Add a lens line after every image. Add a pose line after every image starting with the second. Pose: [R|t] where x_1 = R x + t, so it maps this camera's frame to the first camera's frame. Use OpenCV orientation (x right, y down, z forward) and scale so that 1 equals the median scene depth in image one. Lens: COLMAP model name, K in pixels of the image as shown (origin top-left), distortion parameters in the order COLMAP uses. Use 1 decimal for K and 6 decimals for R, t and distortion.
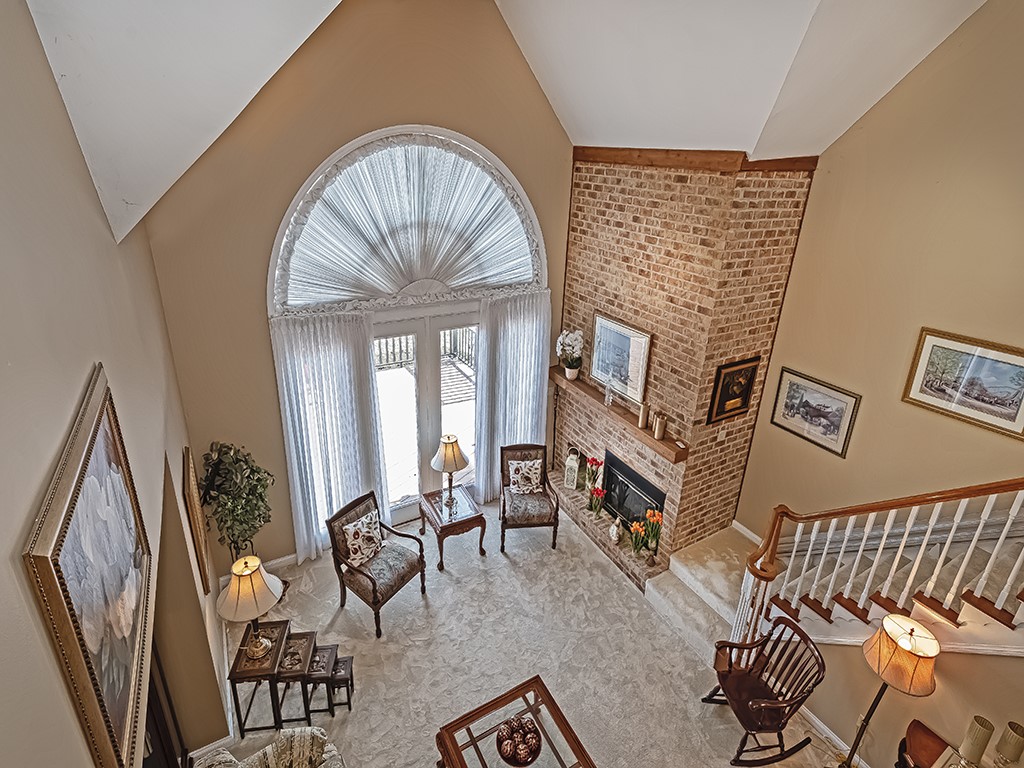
lens RADIAL K [[481.5, 0, 509.6], [0, 481.5, 383.0], [0, 0, 1]] dist [0.003417, -0.002137]
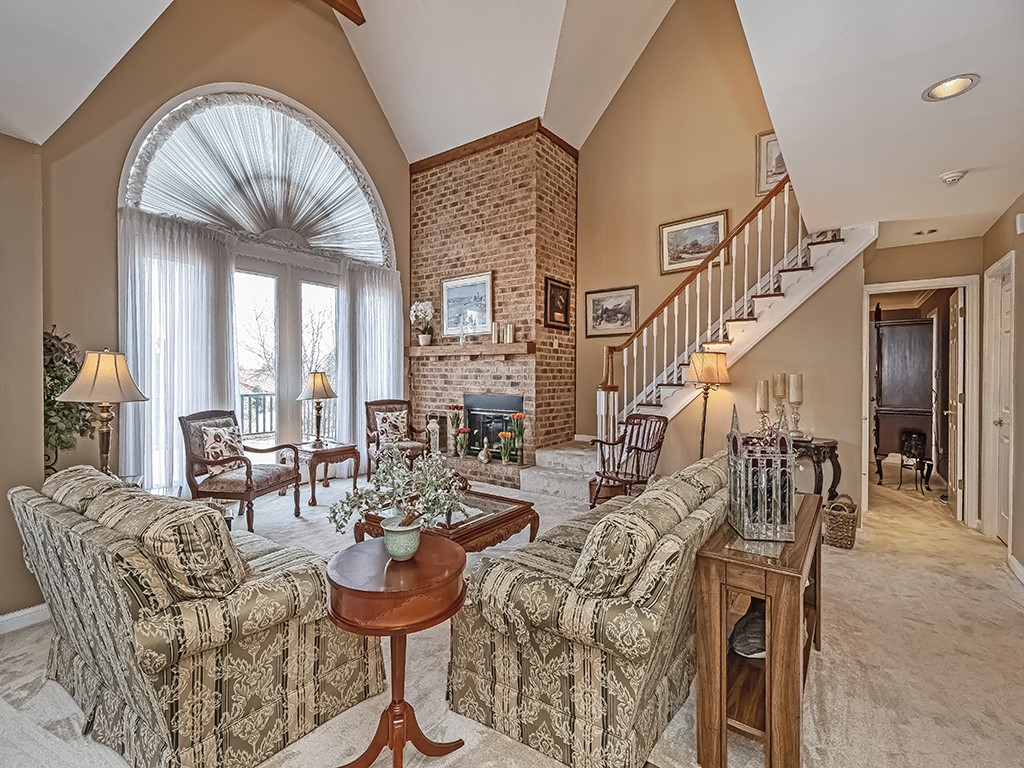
lens RADIAL K [[445.1, 0, 511.9], [0, 445.1, 383.4], [0, 0, 1]] dist [-0.003176, -0.000887]
pose [[0.915430, -0.042774, 0.400197, -0.135340], [0.163097, 0.948461, -0.271702, 0.496729], [-0.367949, 0.313995, 0.875226, 0.048835]]
